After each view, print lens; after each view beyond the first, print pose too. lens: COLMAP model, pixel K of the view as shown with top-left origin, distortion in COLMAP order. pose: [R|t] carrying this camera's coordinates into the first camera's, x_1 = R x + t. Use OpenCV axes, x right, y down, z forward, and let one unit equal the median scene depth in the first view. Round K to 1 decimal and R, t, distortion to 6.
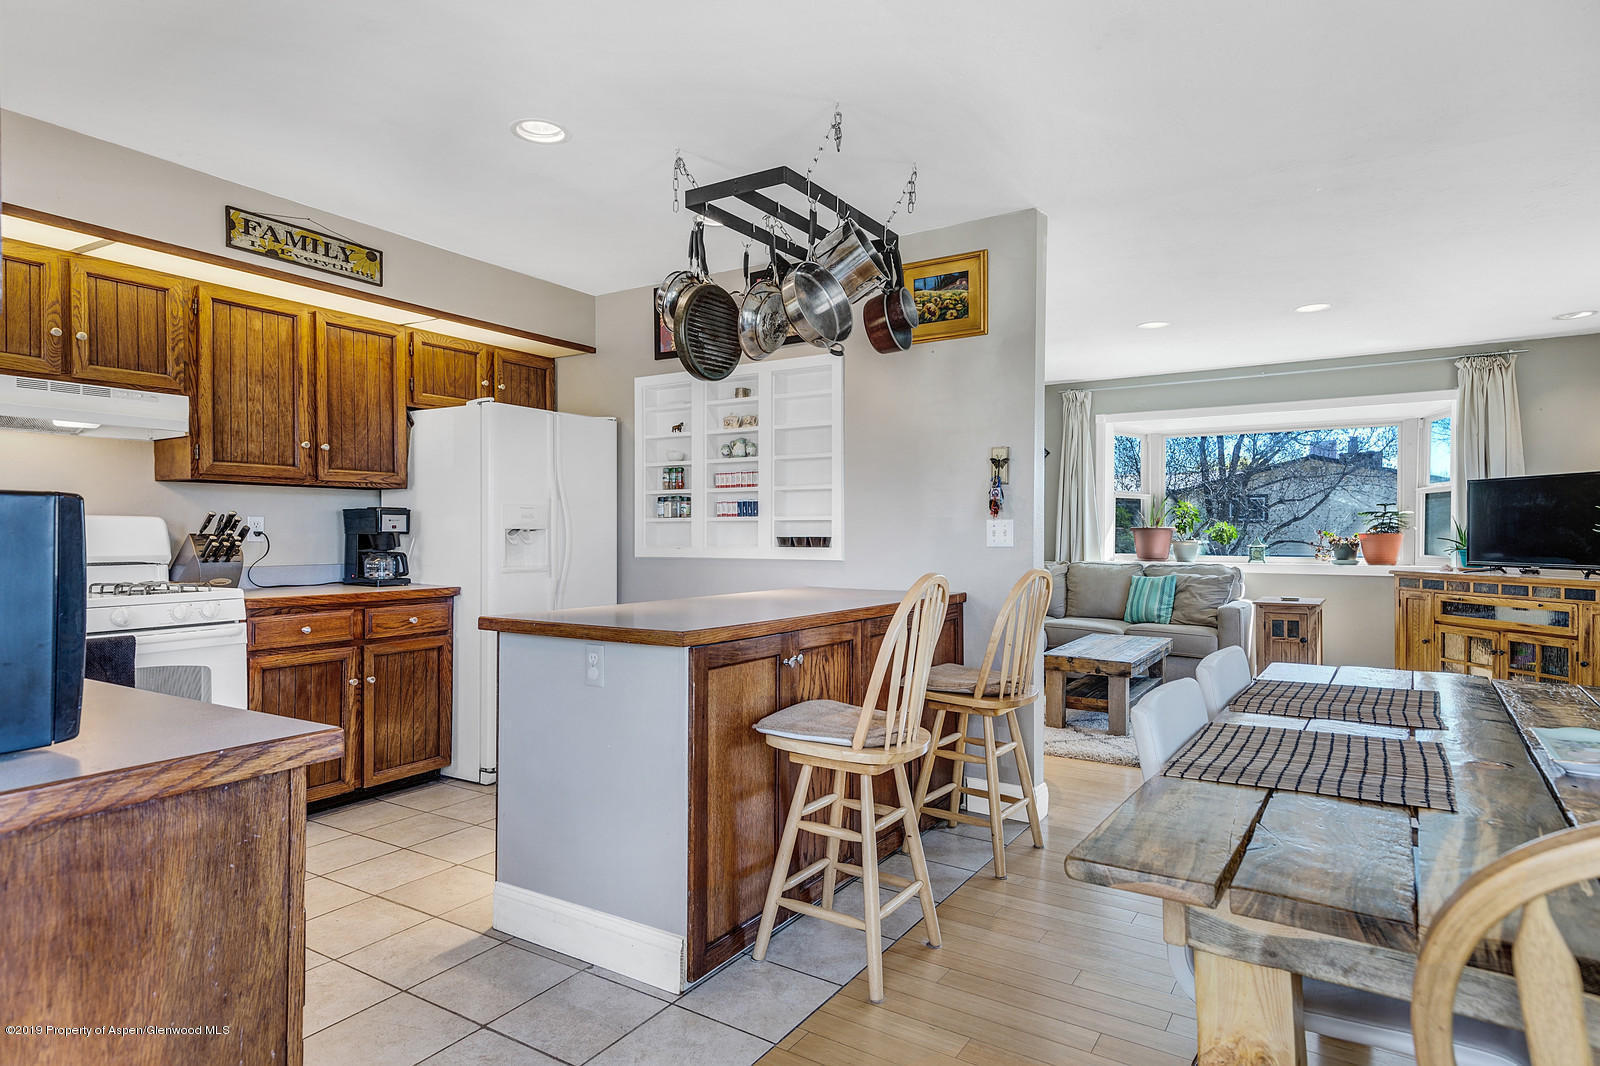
lens RADIAL K [[900.3, 0, 800.0], [0, 900.3, 533.0], [0, 0, 1]] dist [0.003602, 0.000821]
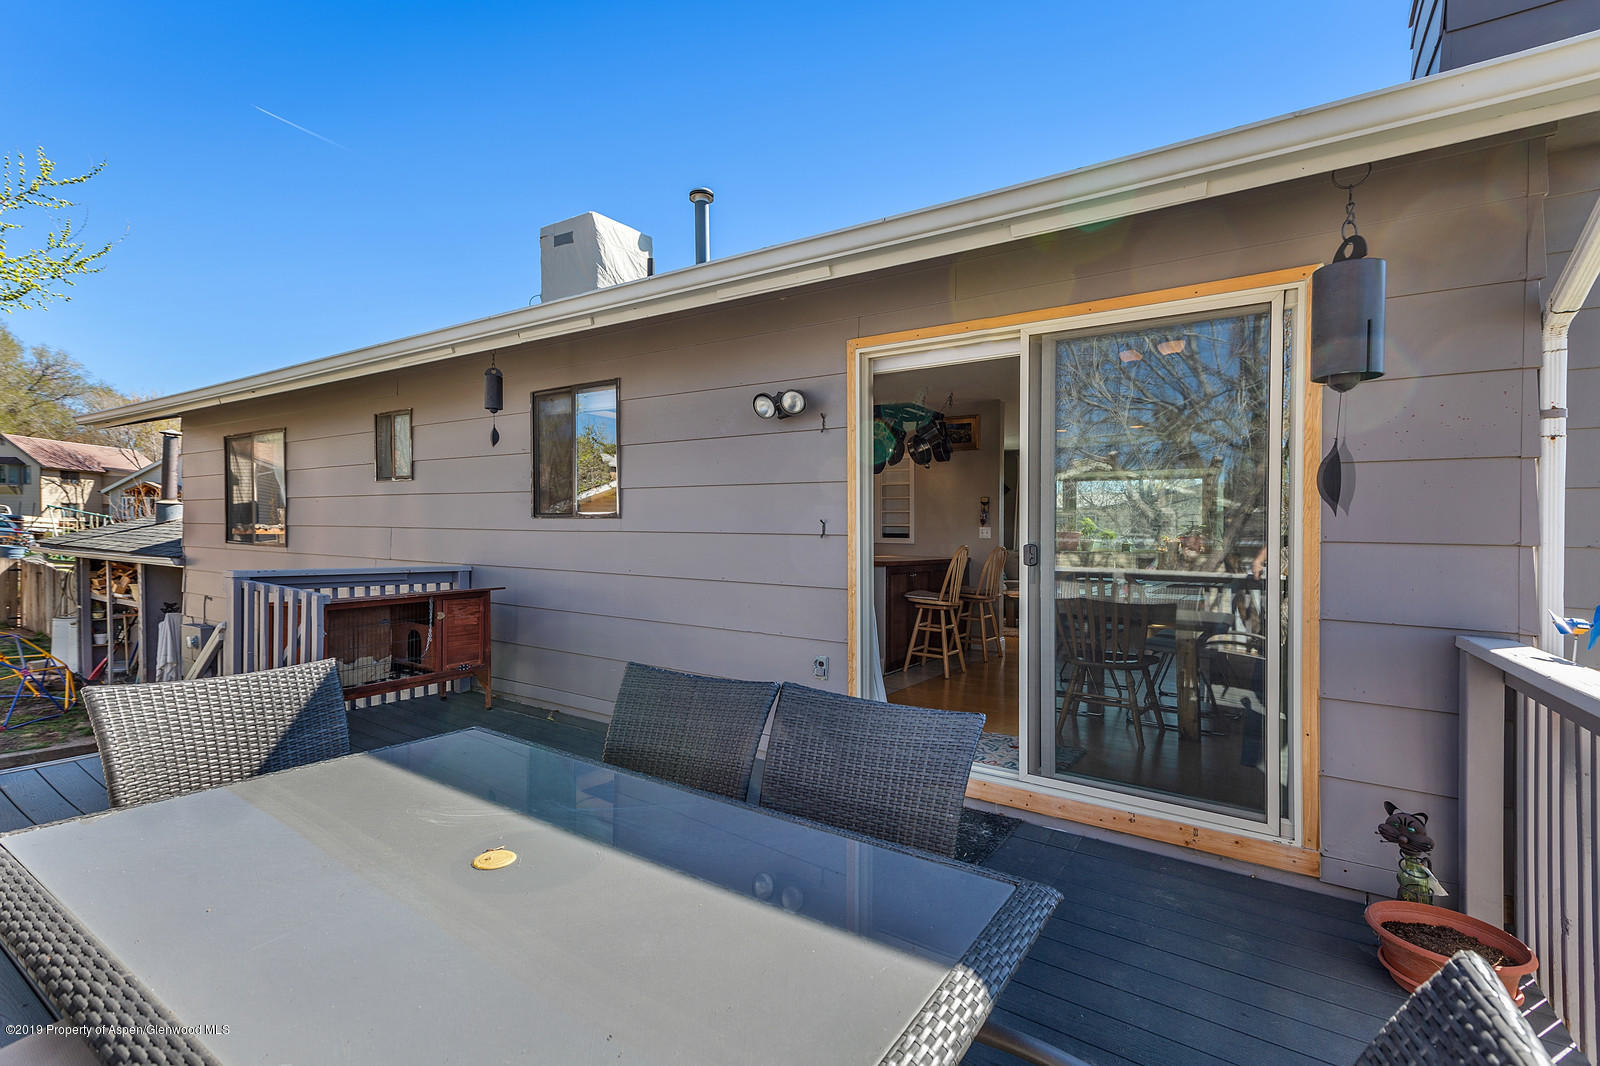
lens RADIAL K [[709.3, 0, 800.0], [0, 709.3, 533.0], [0, 0, 1]] dist [0.011993, -0.000247]
pose [[0.999661, 0.006458, -0.025236, -0.301043], [-0.006352, 0.999971, 0.004302, -0.002679], [0.025263, -0.004140, 0.999672, -1.229643]]
